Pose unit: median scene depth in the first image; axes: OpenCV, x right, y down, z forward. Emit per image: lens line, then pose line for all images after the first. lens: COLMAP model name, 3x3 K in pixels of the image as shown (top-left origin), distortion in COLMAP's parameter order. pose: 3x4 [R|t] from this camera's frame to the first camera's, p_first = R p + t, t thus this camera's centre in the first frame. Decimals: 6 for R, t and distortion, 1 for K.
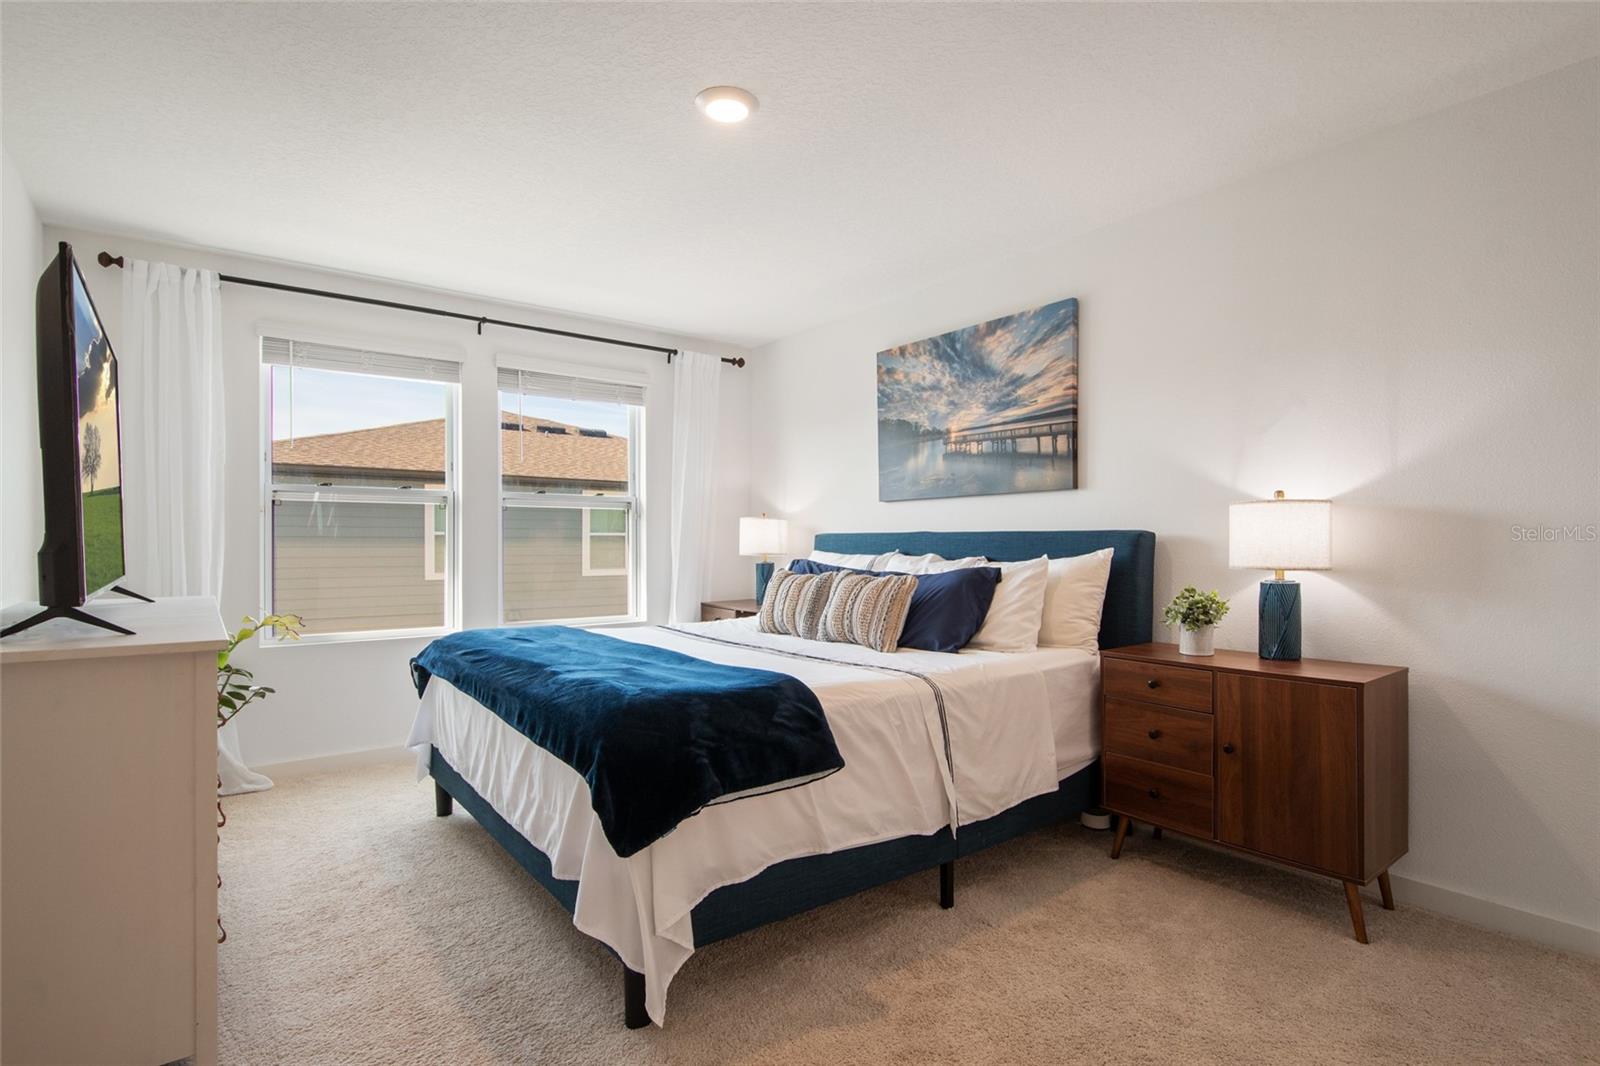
lens RADIAL K [[800.1, 0, 807.3], [0, 800.1, 538.5], [0, 0, 1]] dist [0.016944, -0.016658]
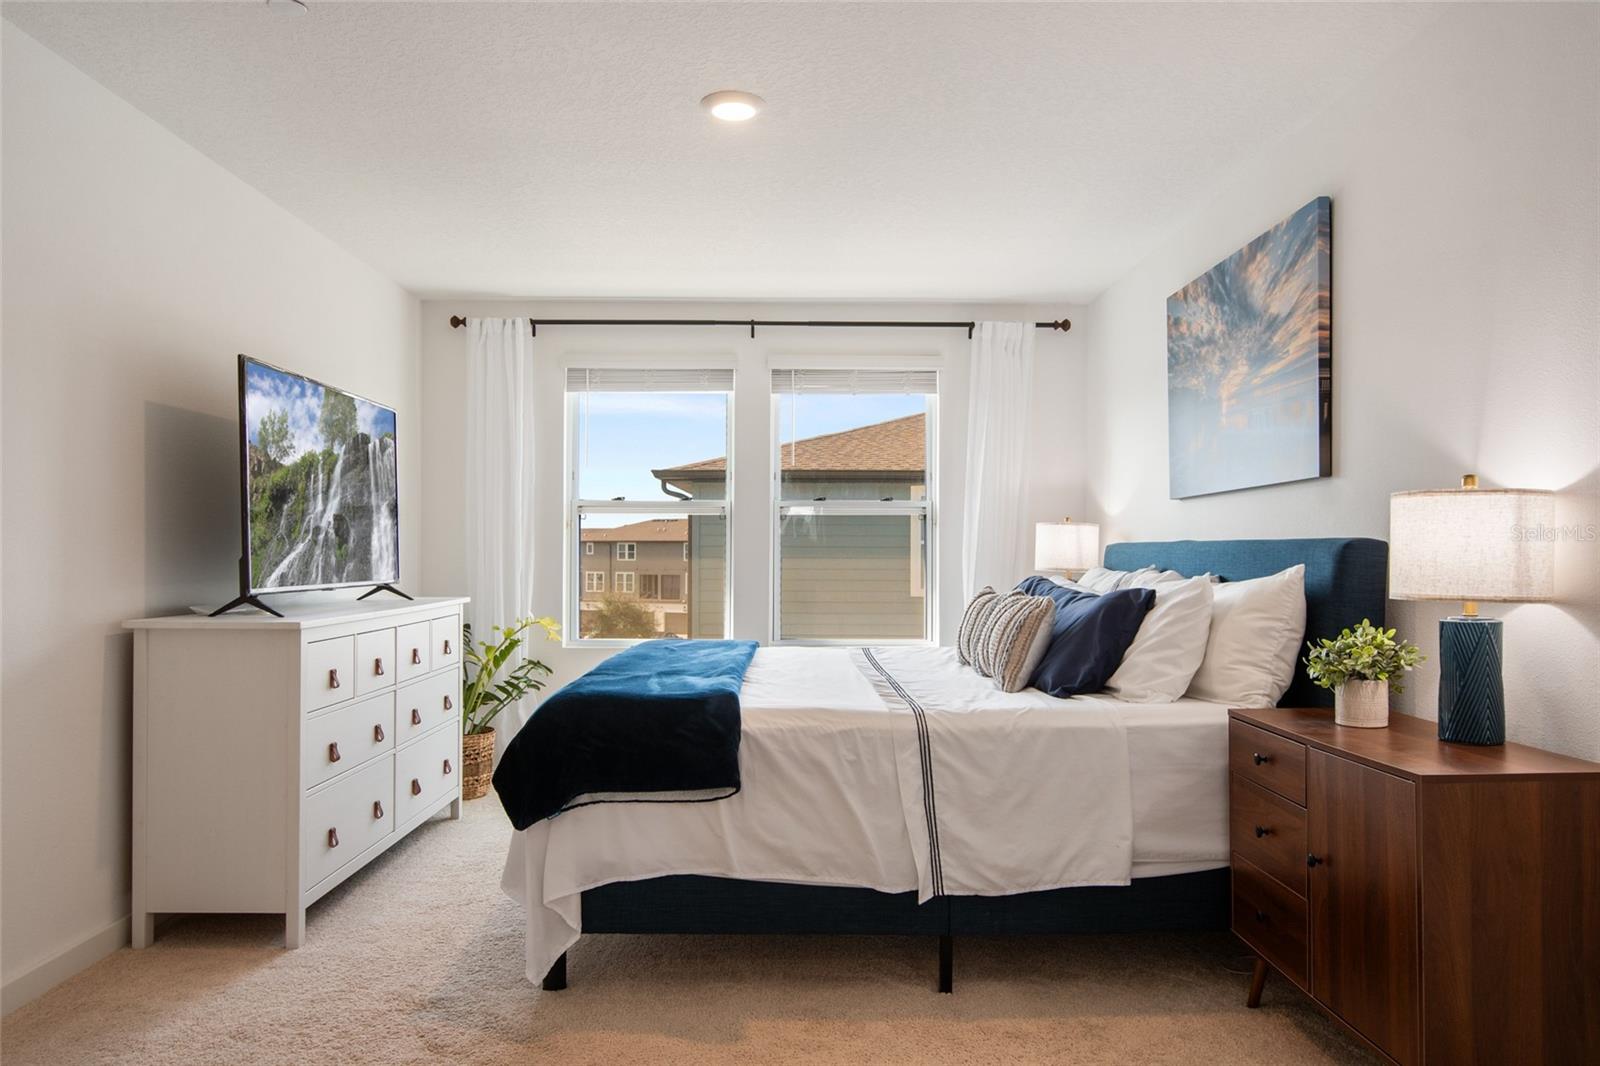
lens RADIAL K [[1078.7, 0, 800.0], [0, 1078.7, 533.0], [0, 0, 1]] dist [0.010724, -0.002546]
pose [[0.798152, -0.009010, -0.602389, 0.511111], [0.000281, 0.999894, -0.014582, -0.001242], [0.602456, 0.011469, 0.798070, 0.003811]]
